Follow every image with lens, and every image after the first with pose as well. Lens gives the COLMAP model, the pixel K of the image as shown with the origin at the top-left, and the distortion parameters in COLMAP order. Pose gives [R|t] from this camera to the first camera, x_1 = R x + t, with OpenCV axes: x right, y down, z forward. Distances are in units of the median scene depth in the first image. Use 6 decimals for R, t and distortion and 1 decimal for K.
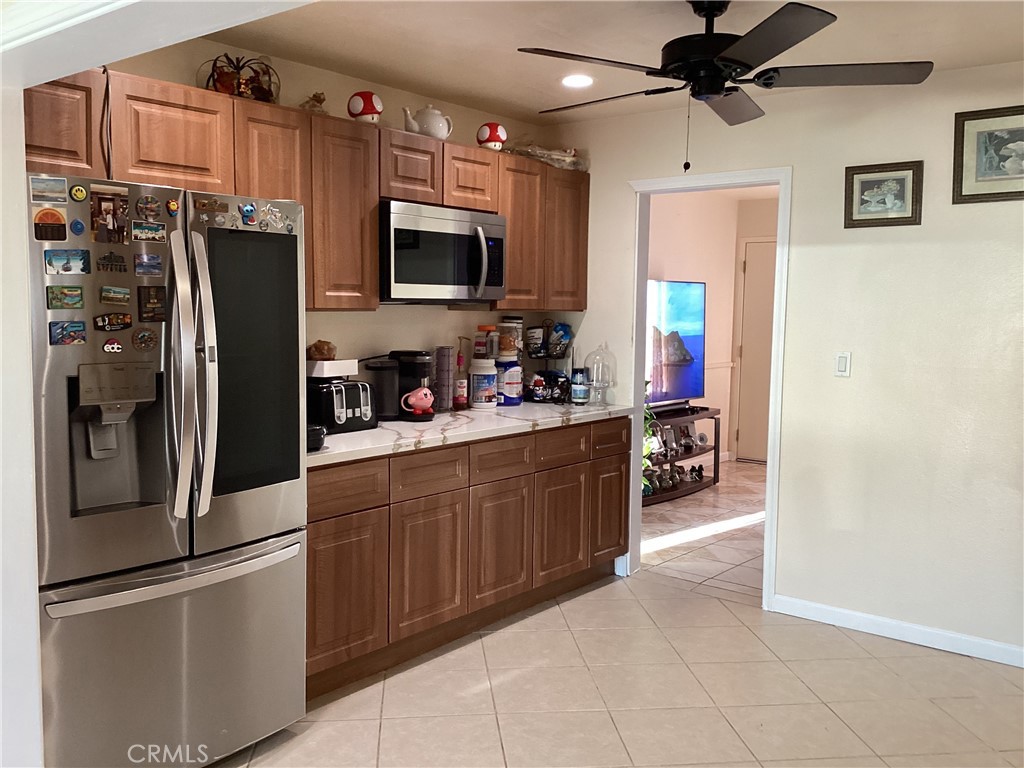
lens RADIAL K [[918.1, 0, 510.0], [0, 918.1, 383.9], [0, 0, 1]] dist [0.047088, -0.089680]
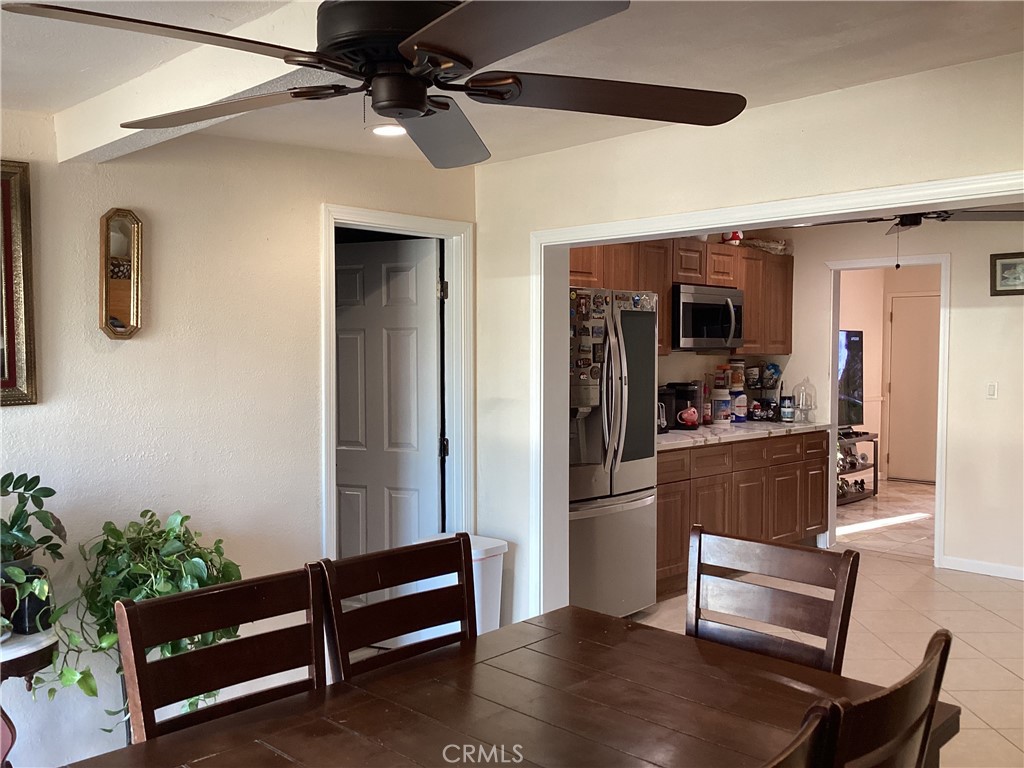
lens RADIAL K [[918.1, 0, 506.5], [0, 918.1, 379.4], [0, 0, 1]] dist [0.047088, -0.089680]
pose [[0.993542, -0.005942, -0.113312, -0.216630], [-0.000128, 0.998569, -0.053485, 0.037219], [0.113468, 0.053155, 0.992119, -0.489480]]
